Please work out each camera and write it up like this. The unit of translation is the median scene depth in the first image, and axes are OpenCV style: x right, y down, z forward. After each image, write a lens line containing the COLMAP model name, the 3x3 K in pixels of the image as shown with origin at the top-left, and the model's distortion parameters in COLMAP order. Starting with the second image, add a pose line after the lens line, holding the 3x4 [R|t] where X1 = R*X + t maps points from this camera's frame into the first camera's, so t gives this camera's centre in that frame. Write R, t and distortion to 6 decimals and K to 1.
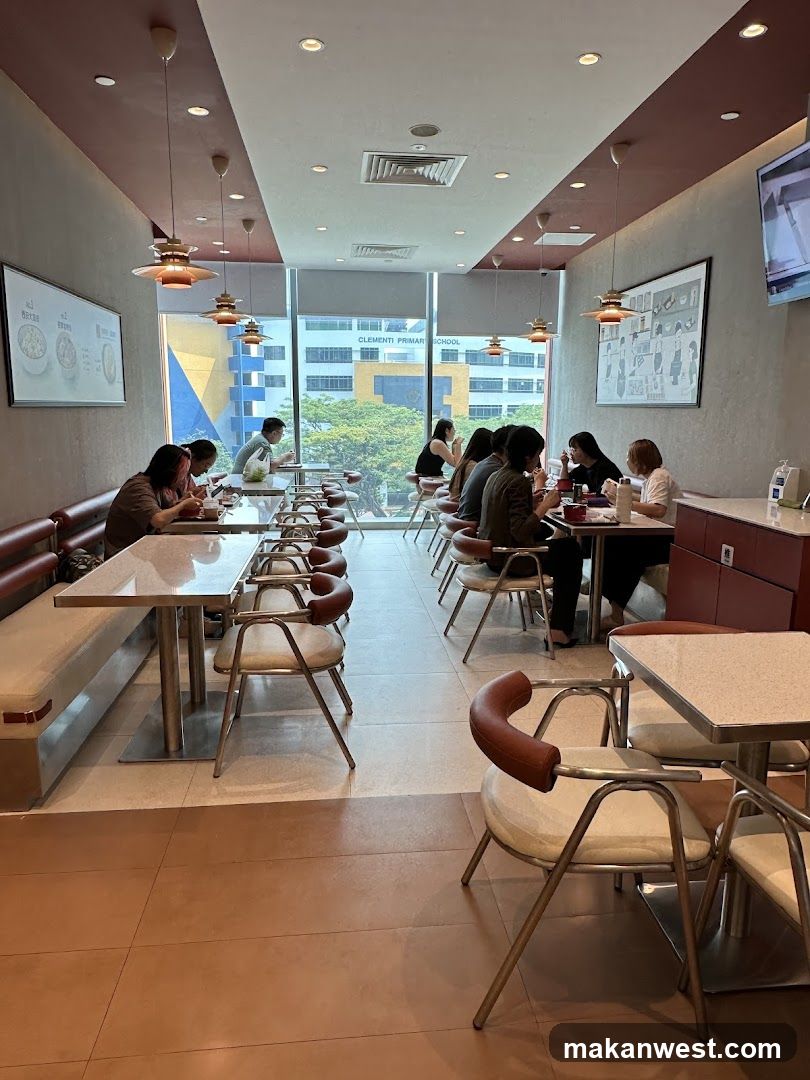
lens RADIAL K [[708.6, 0, 407.7], [0, 708.6, 532.9], [0, 0, 1]] dist [-0.001025, 0.002382]
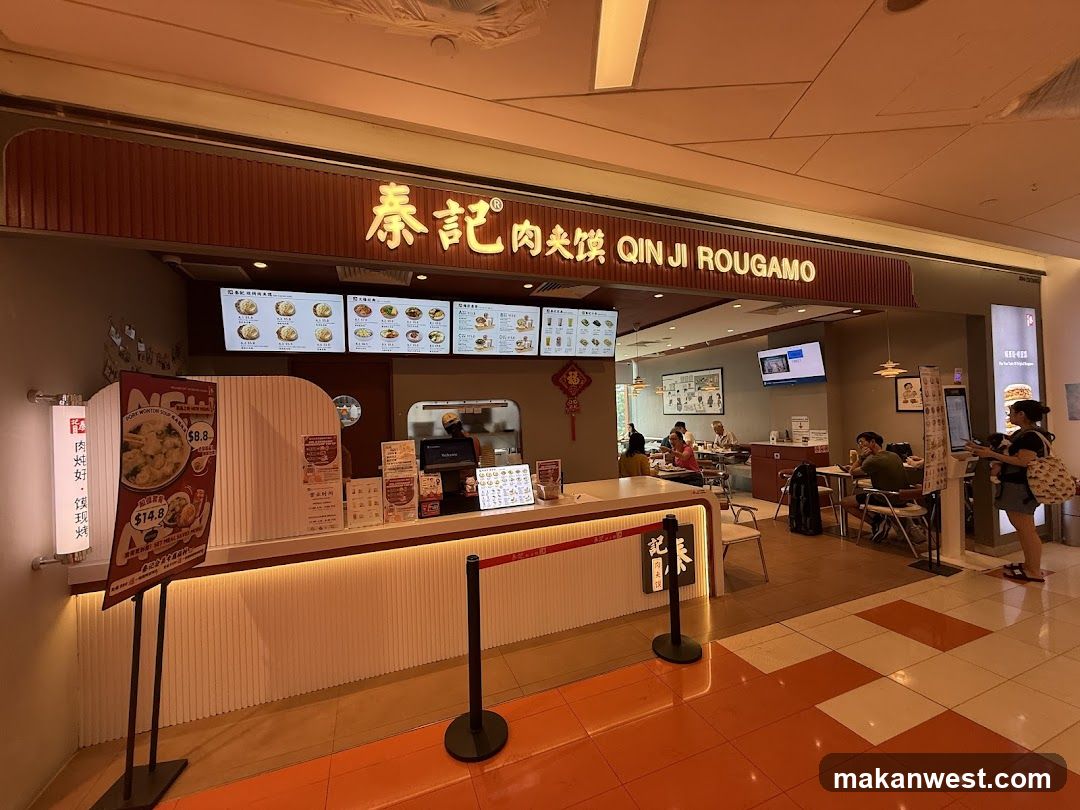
lens RADIAL K [[428.3, 0, 531.4], [0, 428.3, 407.2], [0, 0, 1]] dist [0.004140, 0.000370]
pose [[0.965172, -0.042604, 0.258125, -0.797059], [0.090433, 0.980162, -0.176364, 0.036690], [-0.245491, 0.193564, 0.949877, -0.503930]]
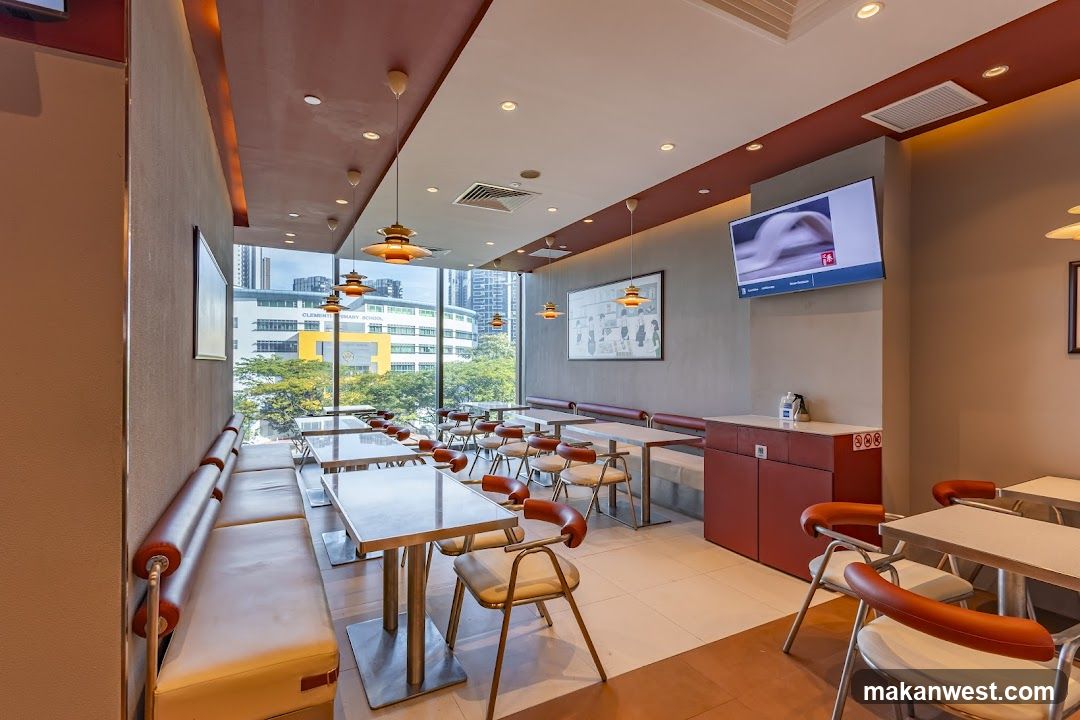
lens RADIAL K [[492.9, 0, 537.5], [0, 492.9, 355.5], [0, 0, 1]] dist [0.003672, -0.000315]
pose [[0.924675, 0.001777, 0.380754, -0.249498], [0.071283, 0.981501, -0.177693, -0.012089], [-0.374026, 0.191450, 0.907442, 0.099444]]
